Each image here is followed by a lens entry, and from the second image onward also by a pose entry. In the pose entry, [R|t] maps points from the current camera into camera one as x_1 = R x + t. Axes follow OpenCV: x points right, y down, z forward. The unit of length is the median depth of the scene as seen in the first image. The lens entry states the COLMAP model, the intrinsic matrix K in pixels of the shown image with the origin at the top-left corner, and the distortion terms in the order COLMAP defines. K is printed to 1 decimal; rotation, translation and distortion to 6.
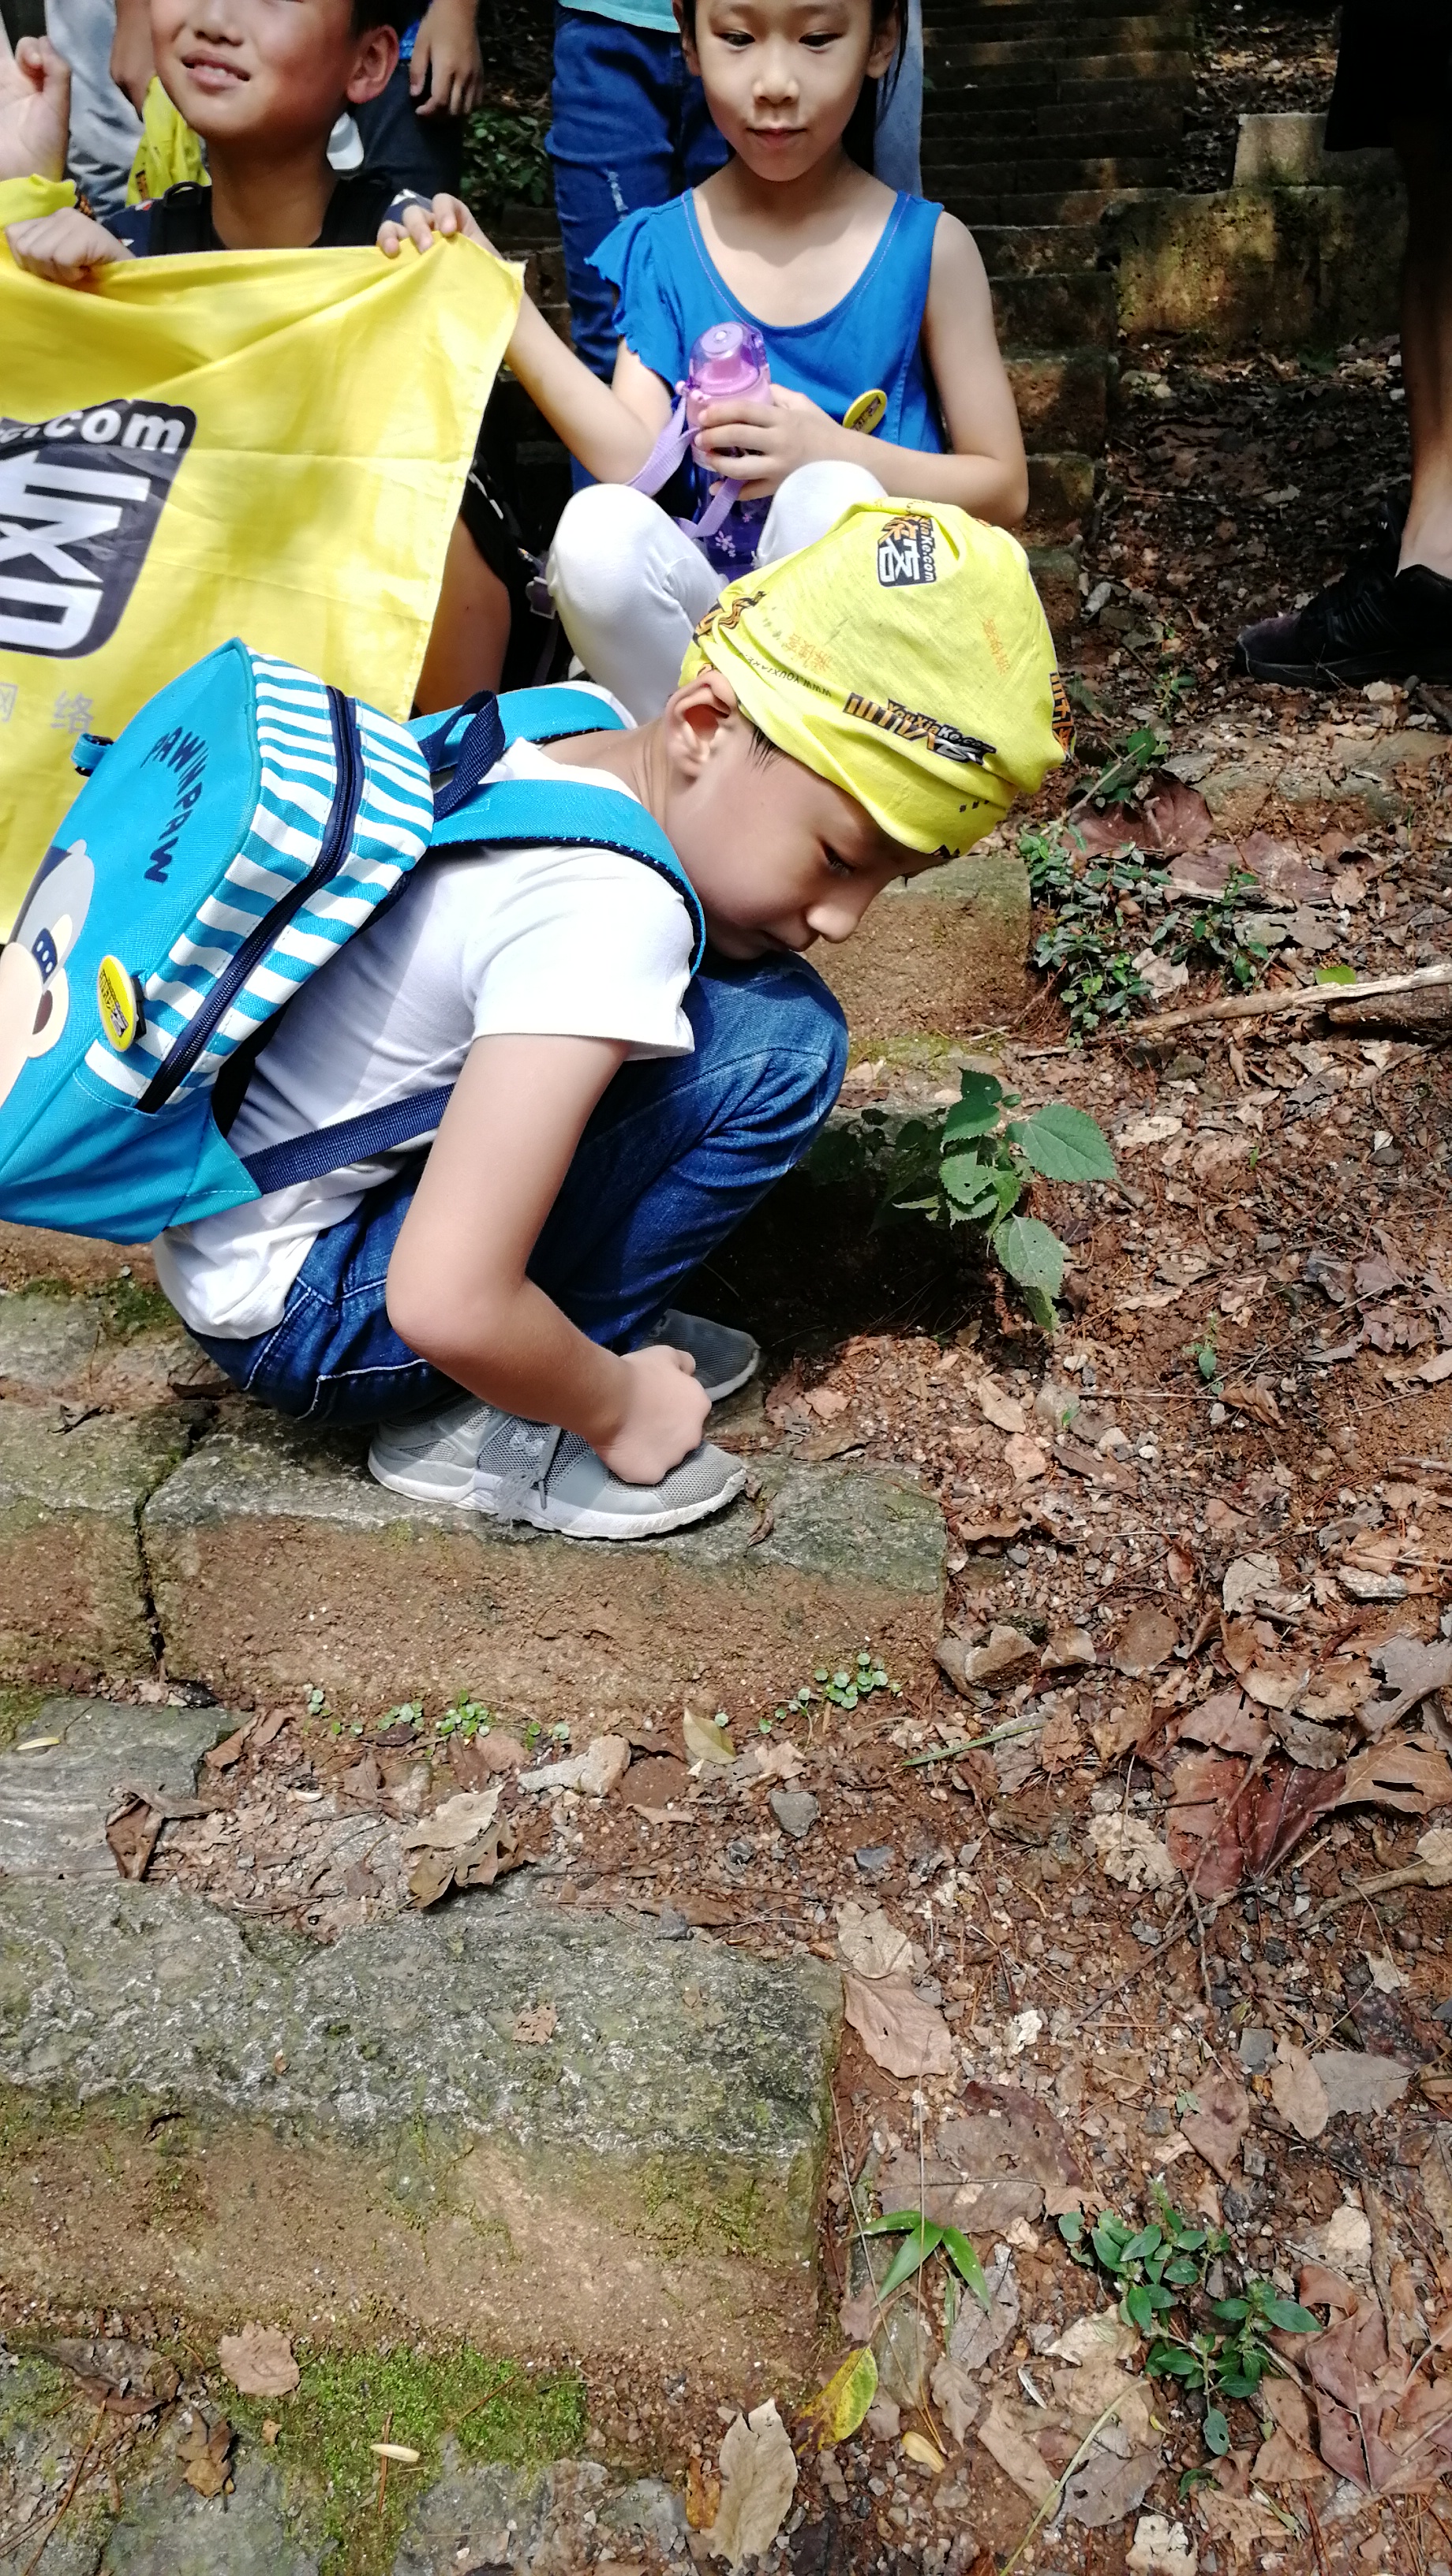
lens RADIAL K [[2111.9, 0, 726.0], [0, 2111.9, 1288.0], [0, 0, 1]] dist [0.081918, -0.099901]
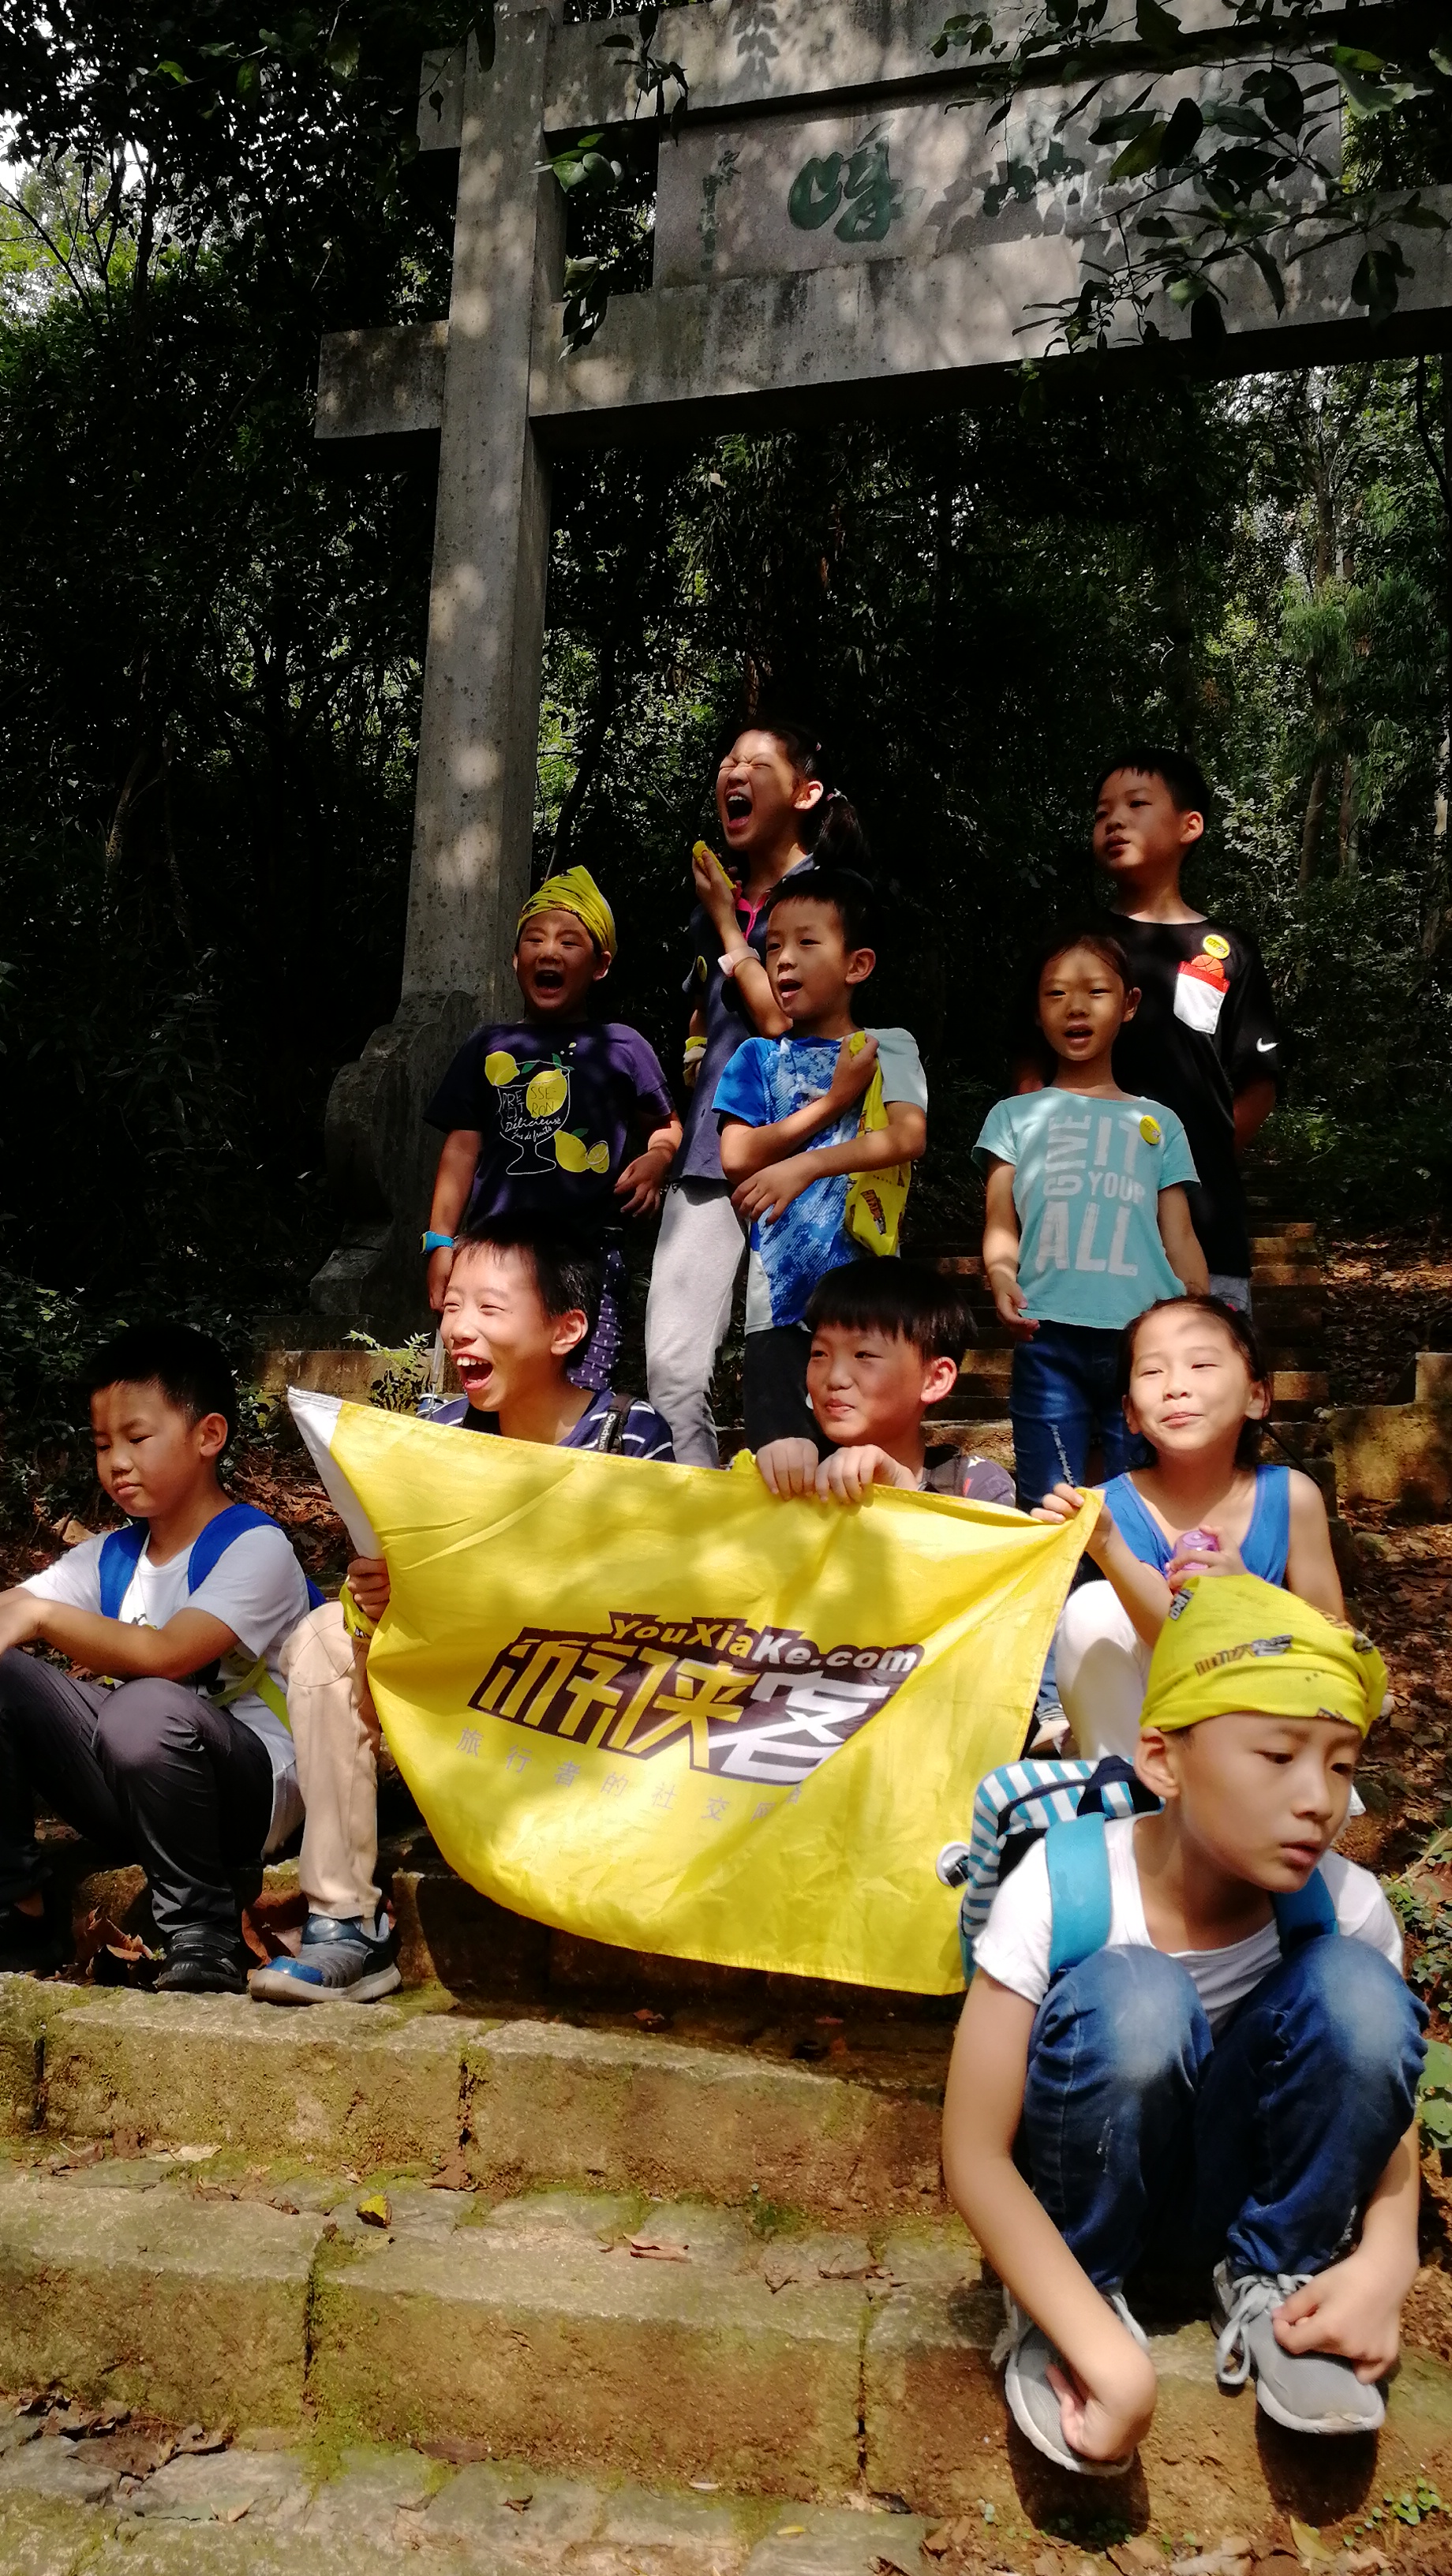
lens RADIAL K [[2111.9, 0, 726.0], [0, 2111.9, 1288.0], [0, 0, 1]] dist [0.081918, -0.099901]
pose [[0.997728, 0.020430, -0.064198, -0.283927], [-0.048197, 0.882267, -0.468276, 0.153144], [0.047073, 0.470306, 0.881247, -0.549402]]
